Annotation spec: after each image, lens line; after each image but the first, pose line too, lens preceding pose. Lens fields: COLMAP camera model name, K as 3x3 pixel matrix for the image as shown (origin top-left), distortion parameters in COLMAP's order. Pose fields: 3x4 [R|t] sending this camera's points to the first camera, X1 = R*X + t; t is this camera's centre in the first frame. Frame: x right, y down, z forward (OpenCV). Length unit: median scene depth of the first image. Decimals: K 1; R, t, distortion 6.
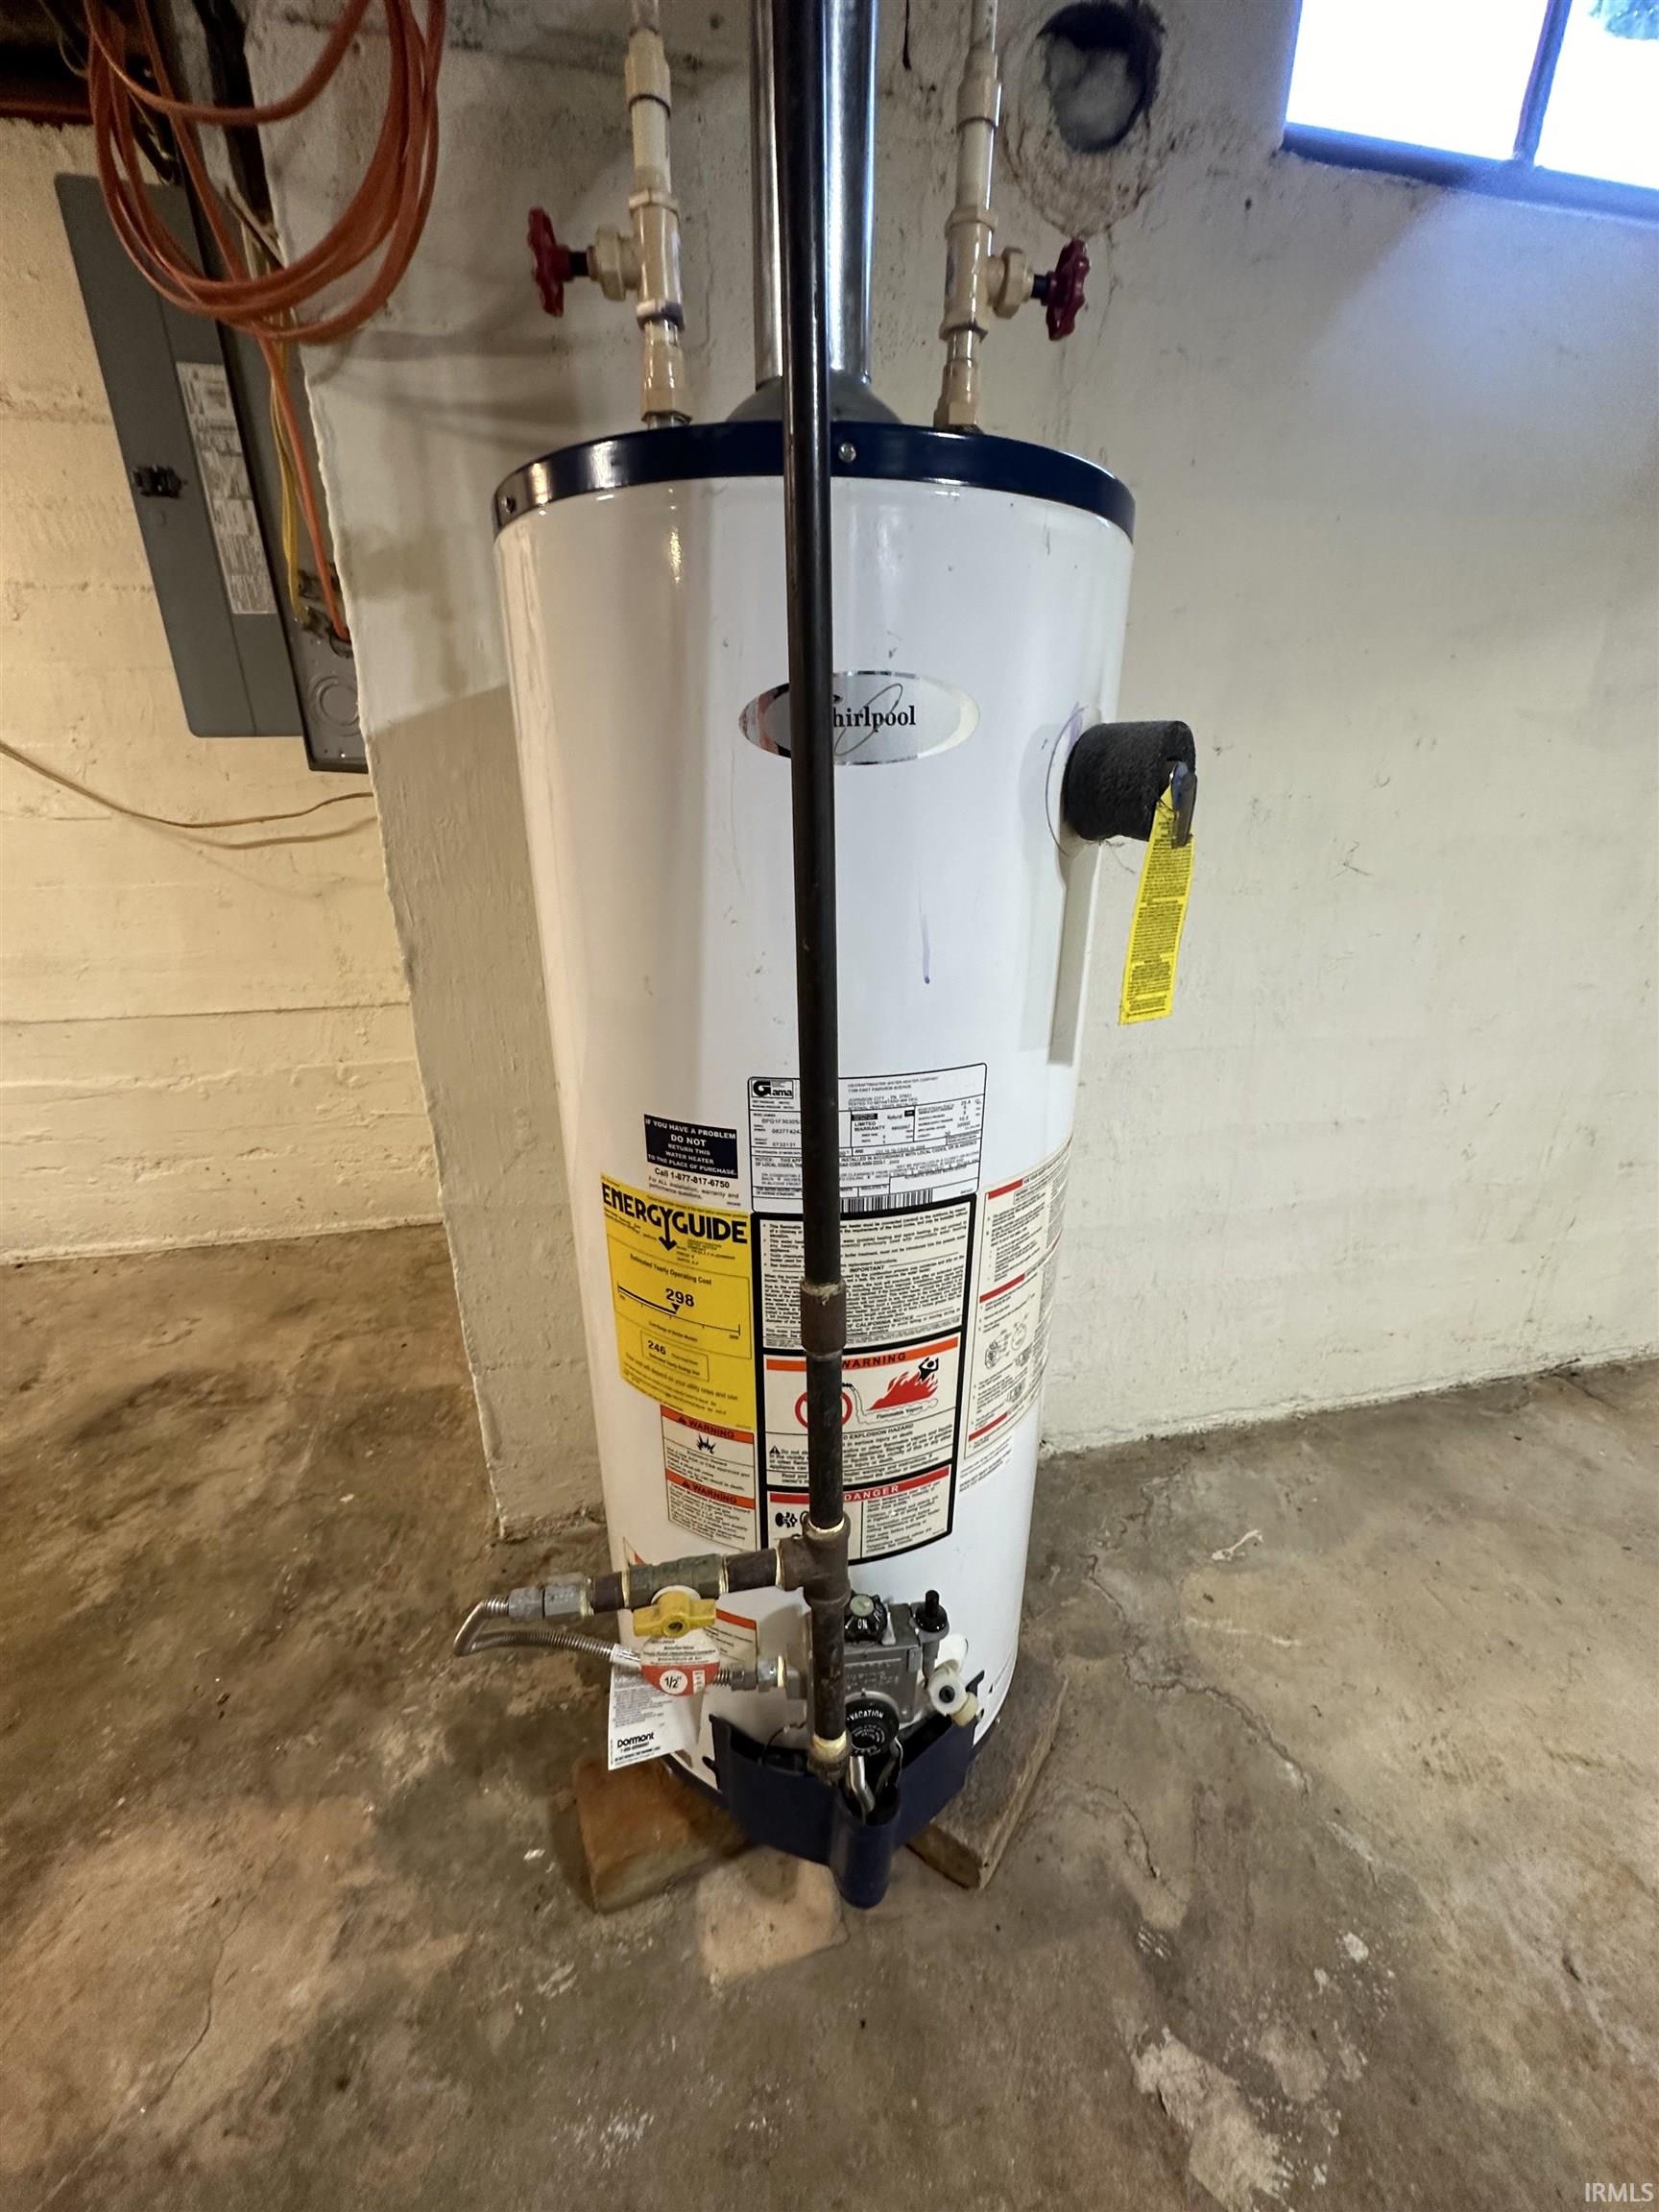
lens RADIAL K [[880.5, 0, 828.3], [0, 880.5, 1098.4], [0, 0, 1]] dist [-0.000694, 0.000064]
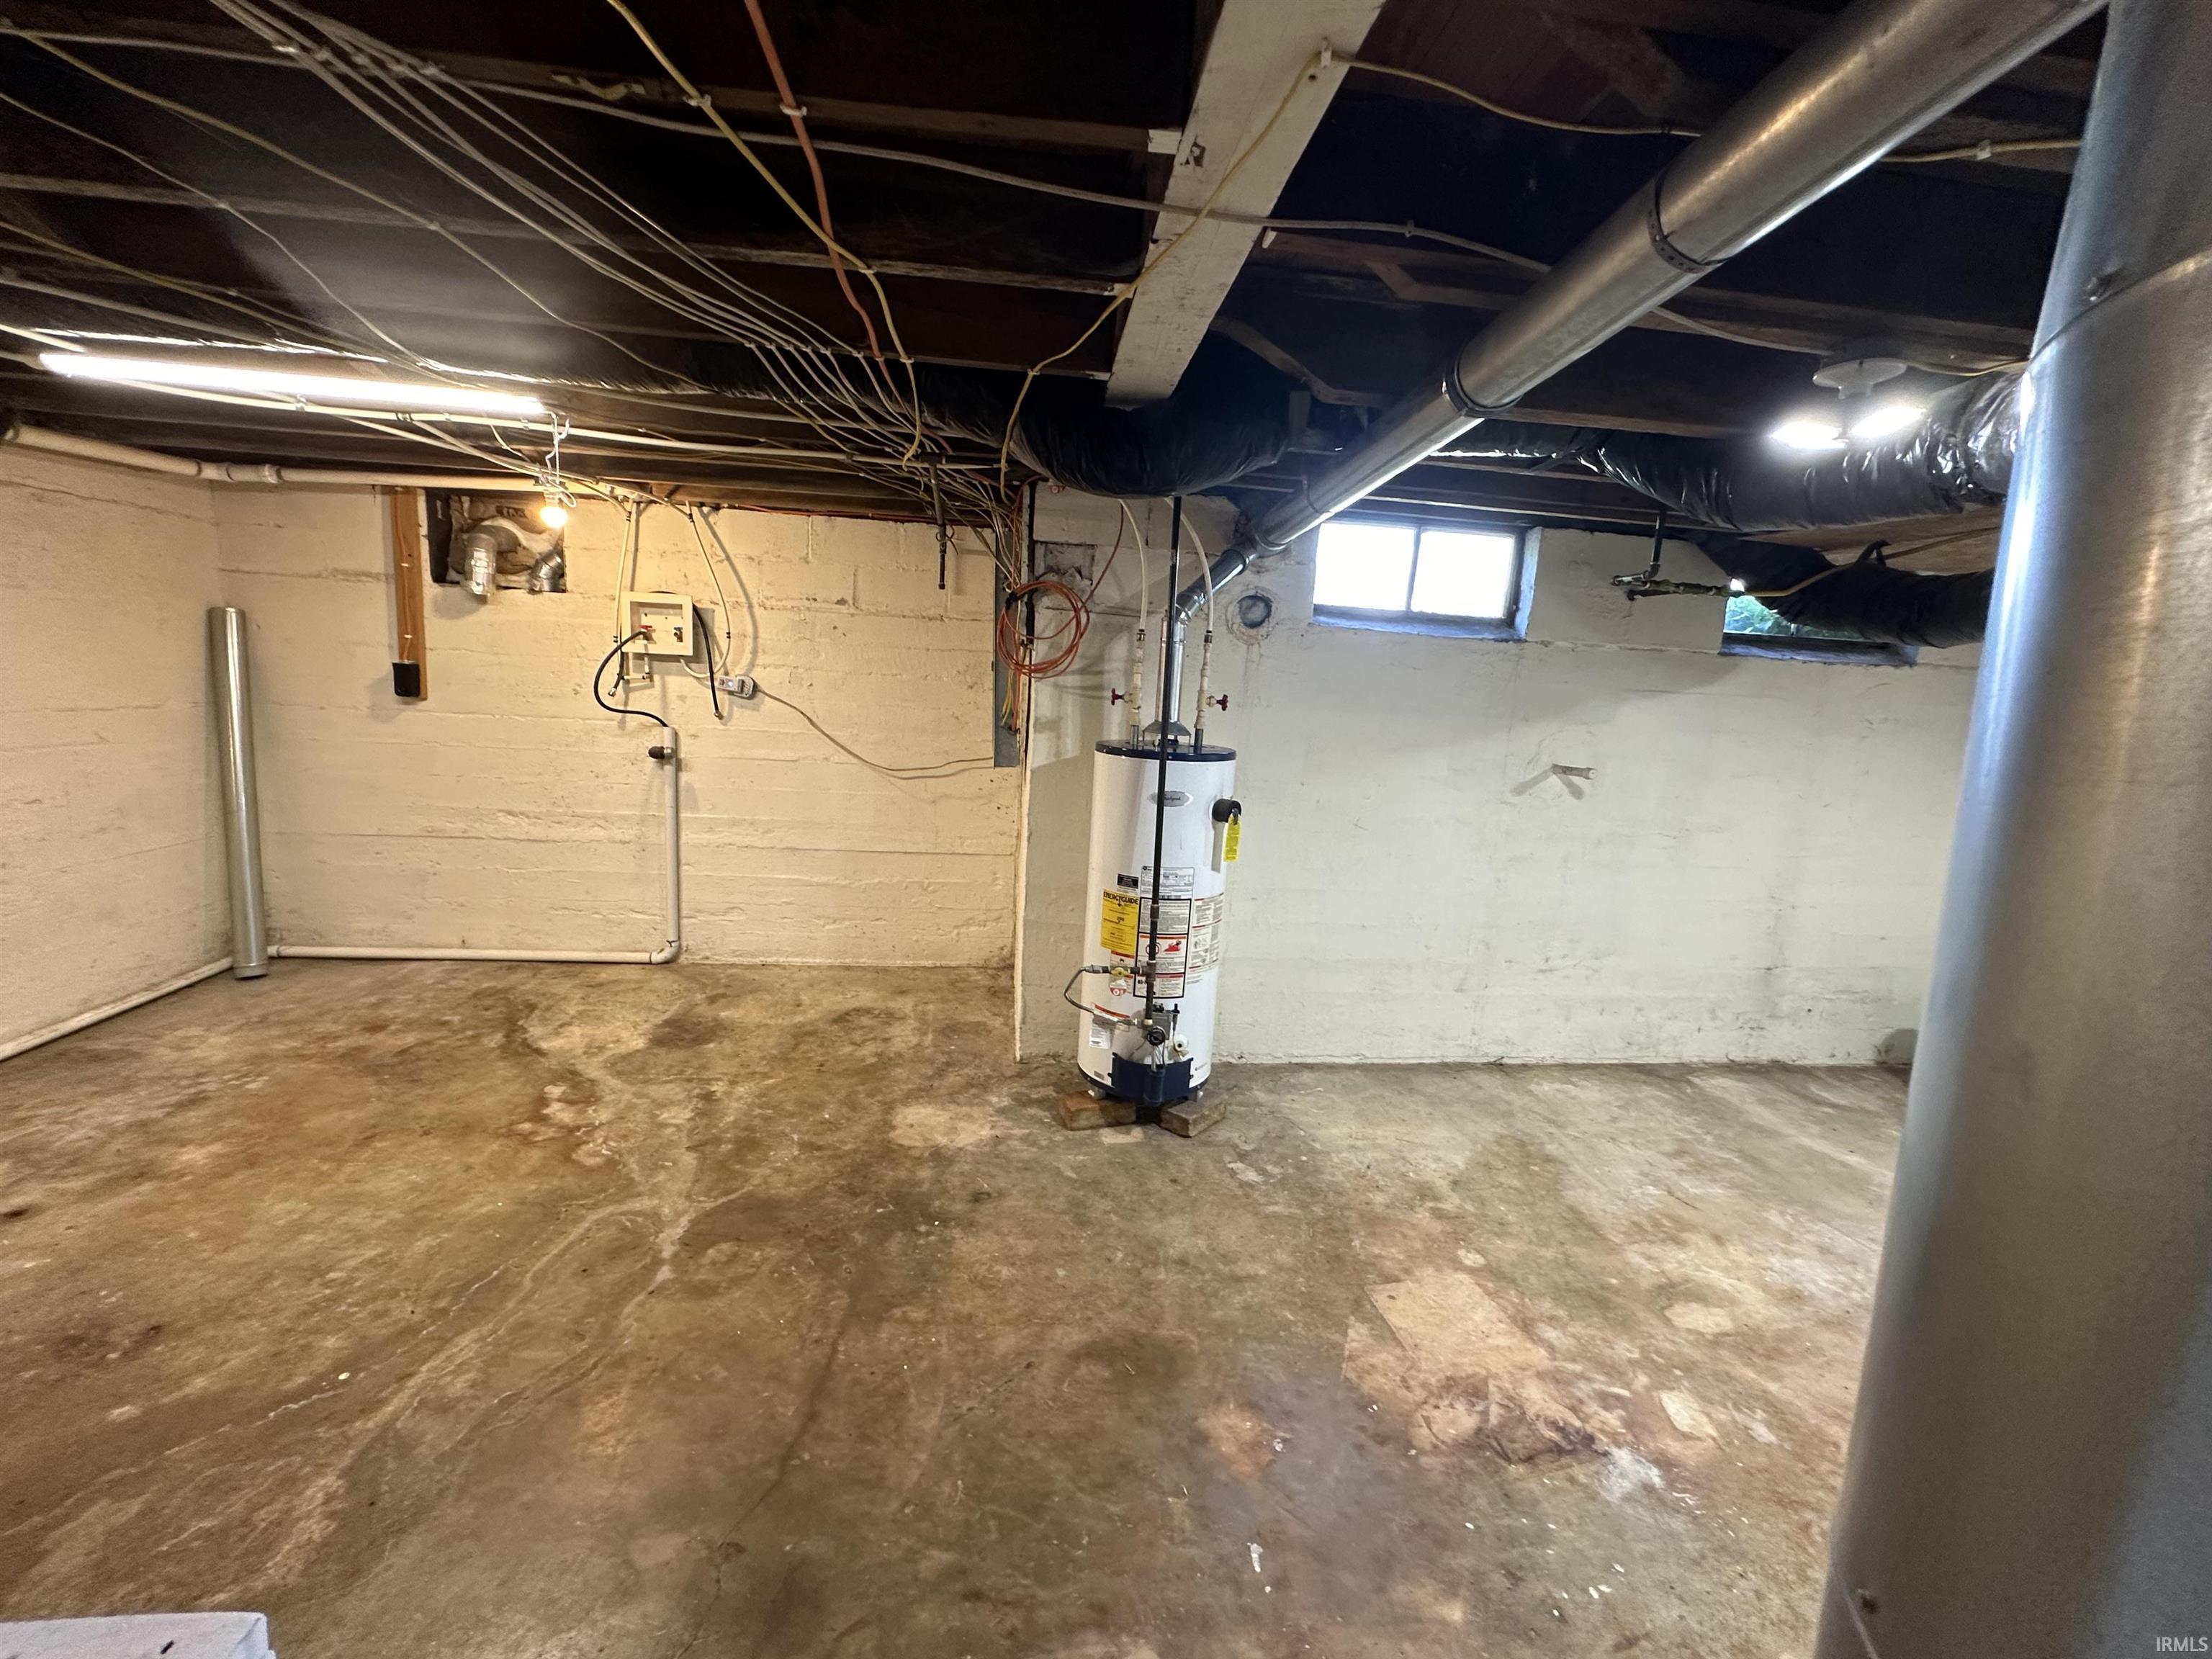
lens RADIAL K [[880.5, 0, 1111.9], [0, 880.5, 829.3], [0, 0, 1]] dist [-0.000694, 0.000064]
pose [[0.994776, 0.072200, -0.072172, 0.046084], [-0.084308, 0.979678, -0.181996, 0.418546], [0.057565, 0.187130, 0.980647, -2.346112]]
